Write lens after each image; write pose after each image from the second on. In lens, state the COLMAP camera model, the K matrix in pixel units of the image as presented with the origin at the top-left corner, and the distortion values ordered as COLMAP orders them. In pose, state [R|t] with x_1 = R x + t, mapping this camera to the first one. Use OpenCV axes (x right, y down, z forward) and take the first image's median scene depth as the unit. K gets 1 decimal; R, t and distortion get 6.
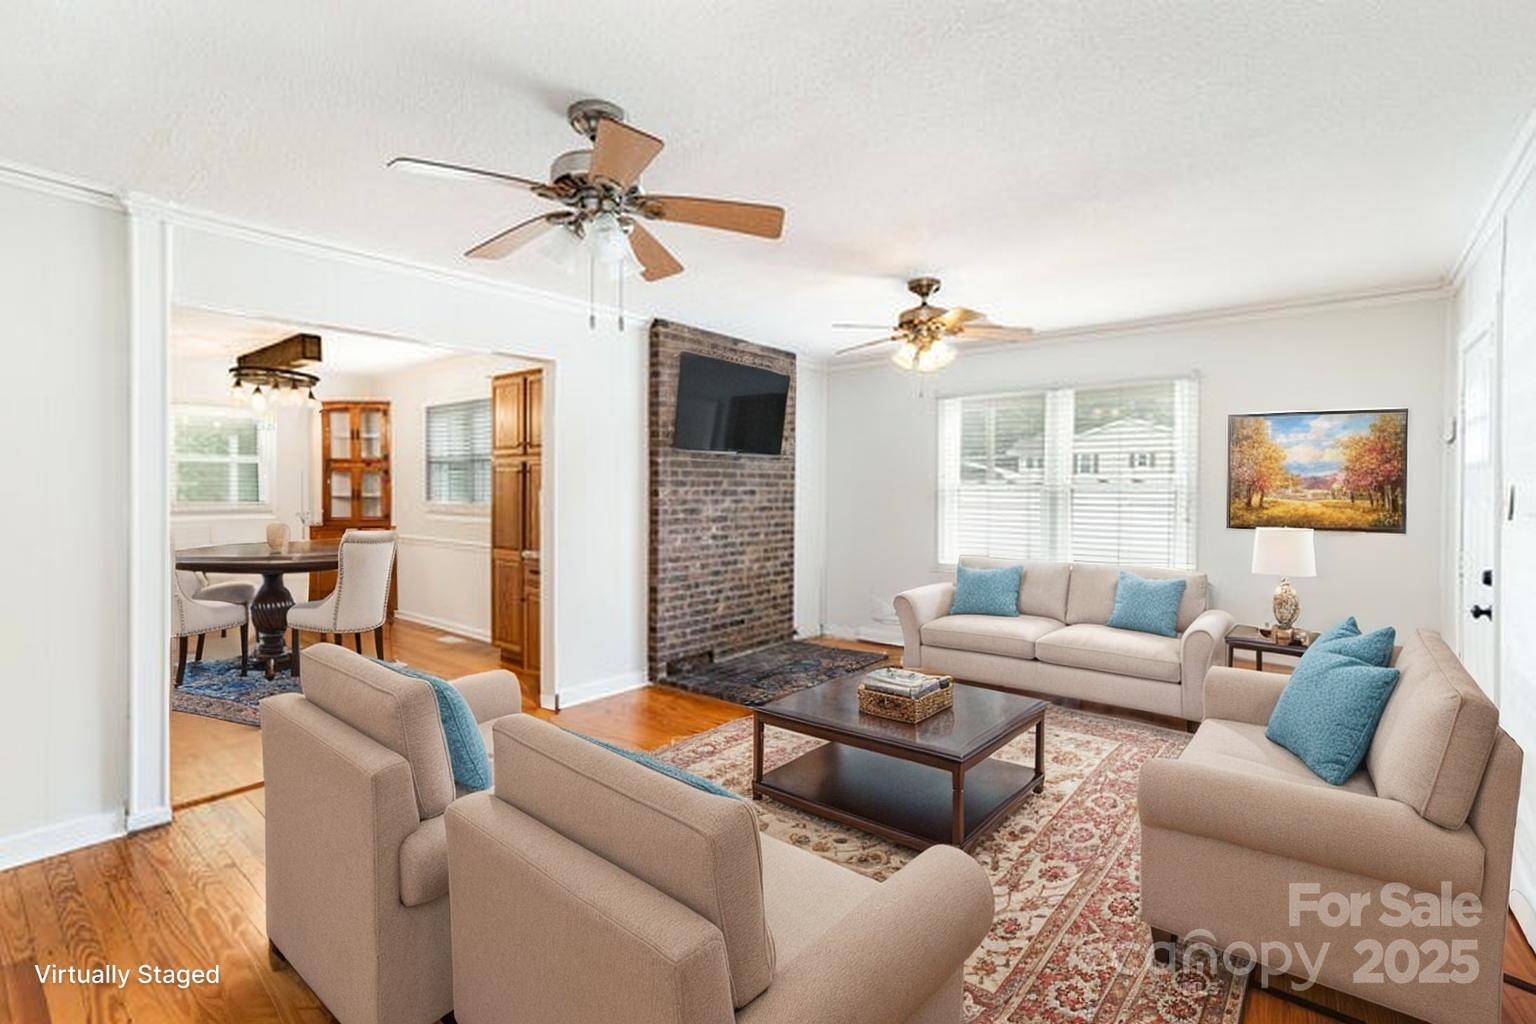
lens RADIAL K [[699.9, 0, 768.0], [0, 699.9, 505.8], [0, 0, 1]] dist [0.000212, 0.000030]
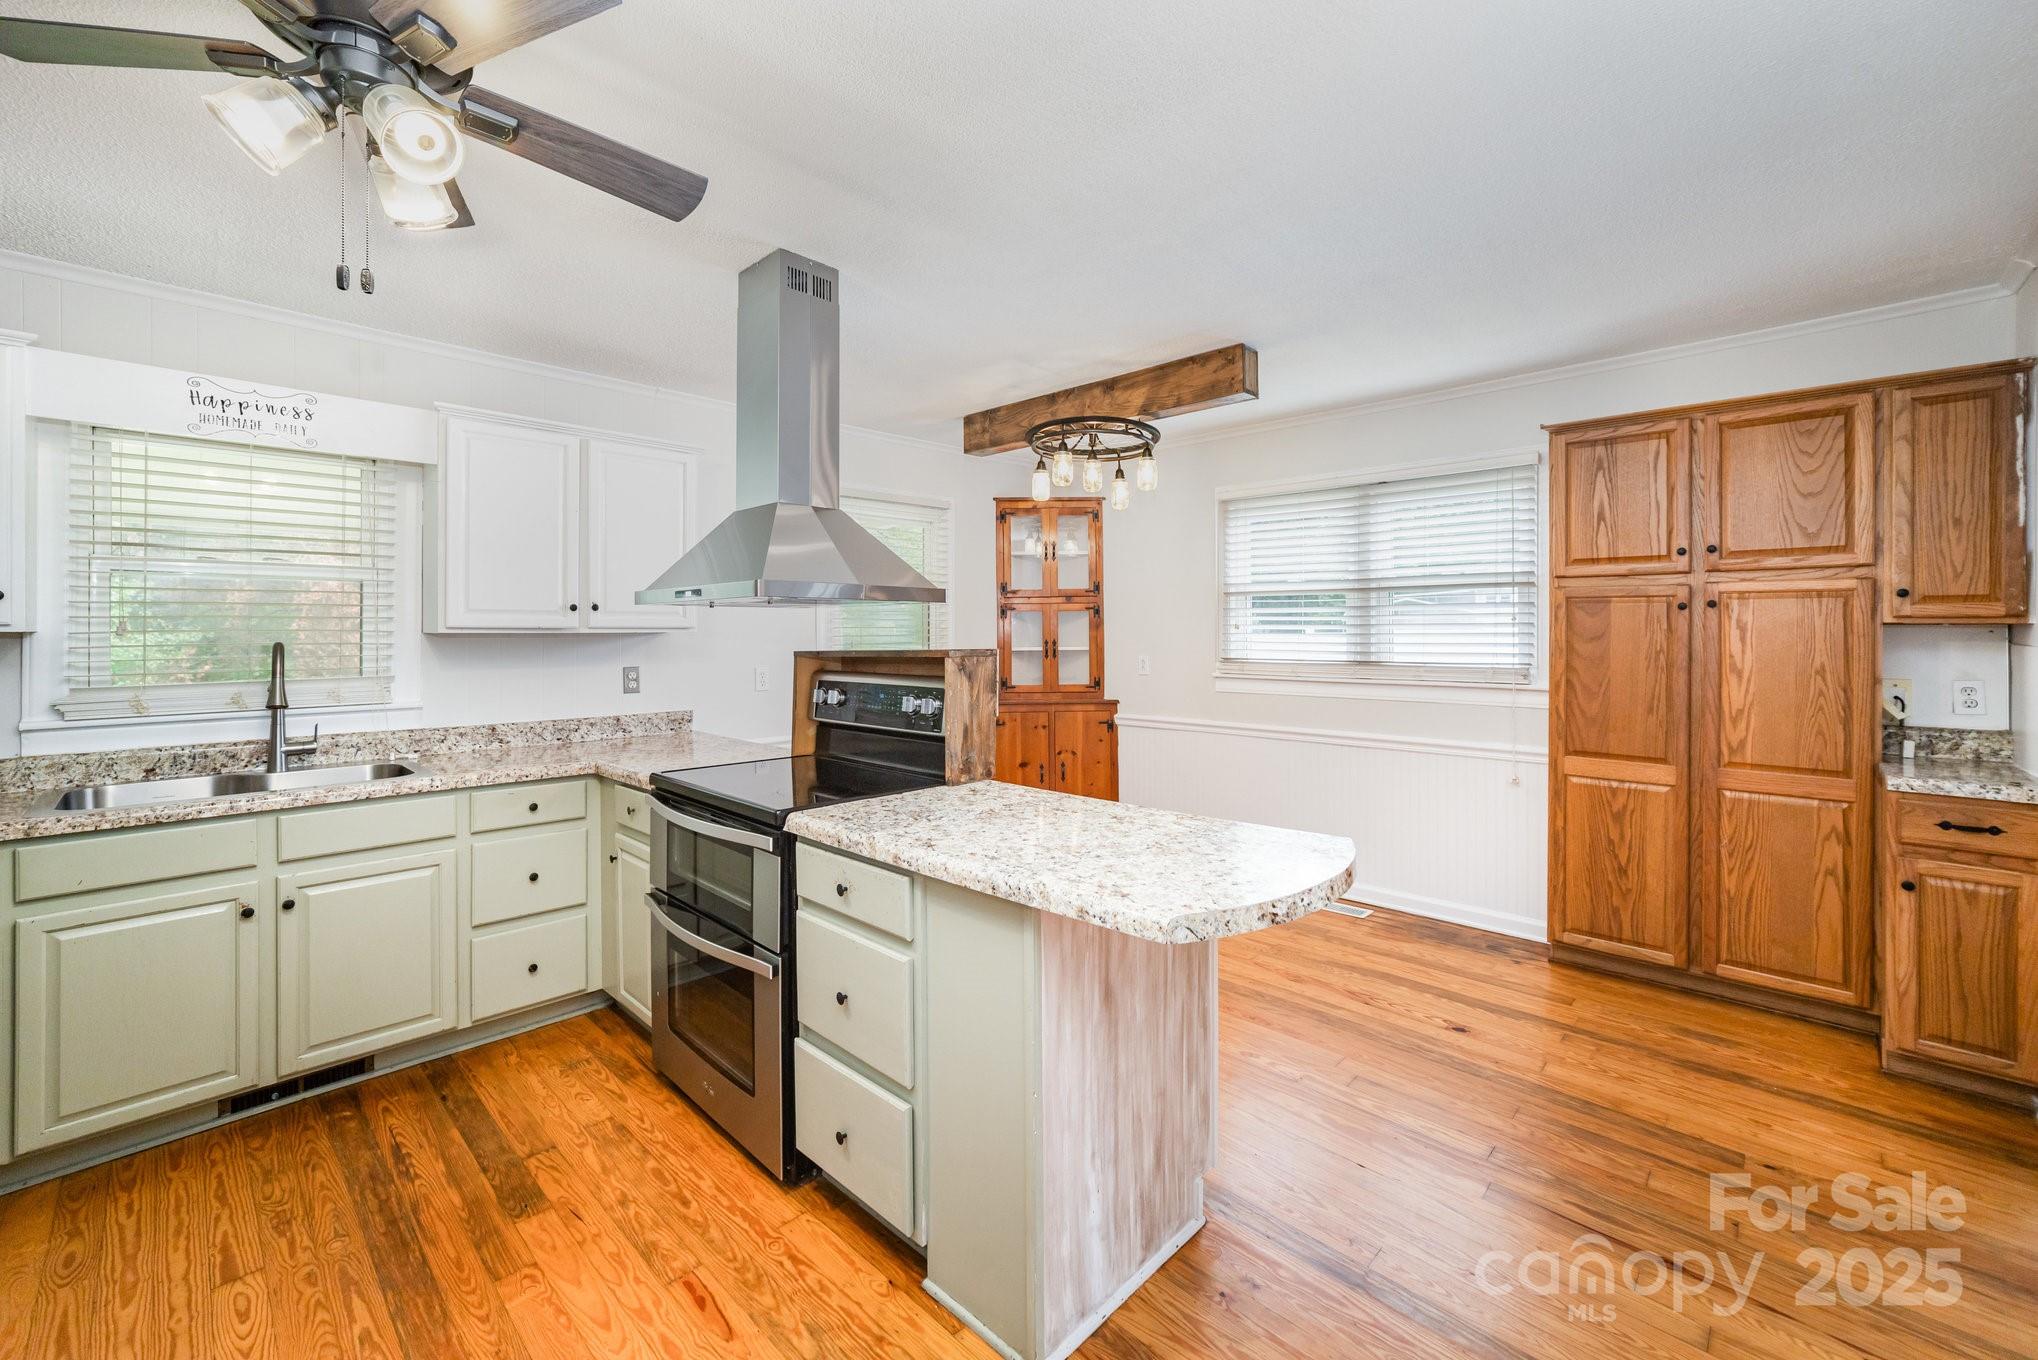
lens RADIAL K [[821.9, 0, 1007.4], [0, 821.9, 638.6], [0, 0, 1]] dist [-0.003743, 0.002320]
pose [[0.995817, -0.003449, -0.091310, -0.560182], [0.001946, 0.999861, -0.016544, -0.012497], [0.091354, 0.016297, 0.995685, 0.272536]]
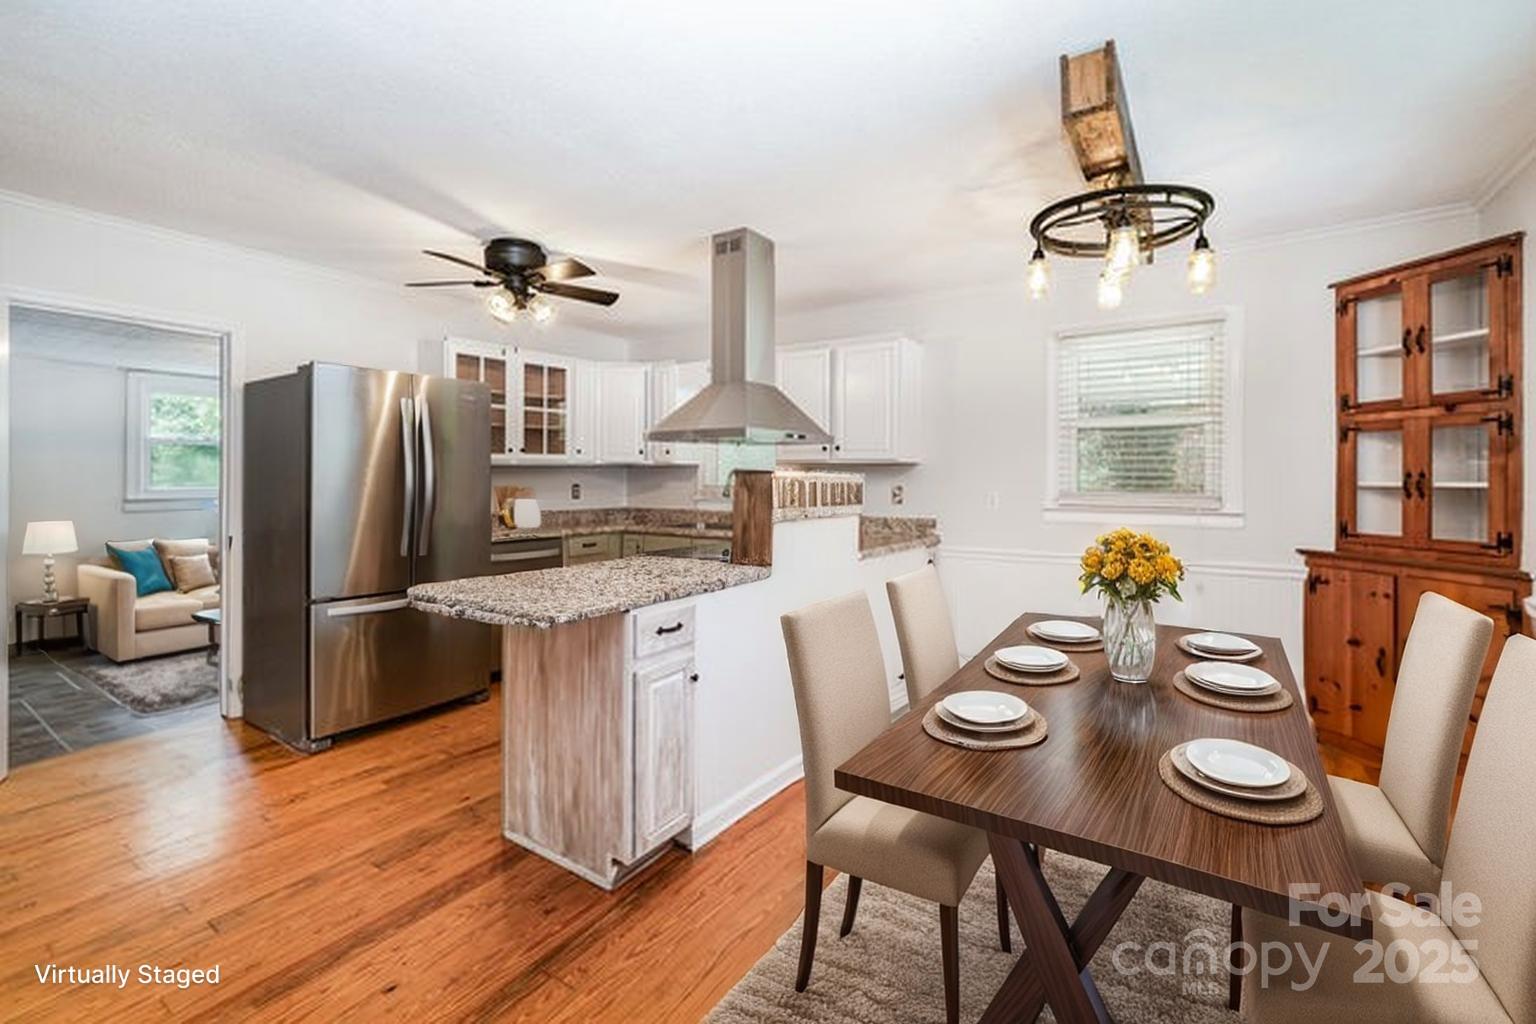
lens RADIAL K [[655.1, 0, 765.0], [0, 655.1, 473.1], [0, 0, 1]] dist [-0.000162, 0.000133]
pose [[0.106337, -0.004814, -0.994319, -0.238853], [-0.026853, 0.999610, -0.007712, -0.008505], [0.993968, 0.027520, 0.106166, 0.569964]]
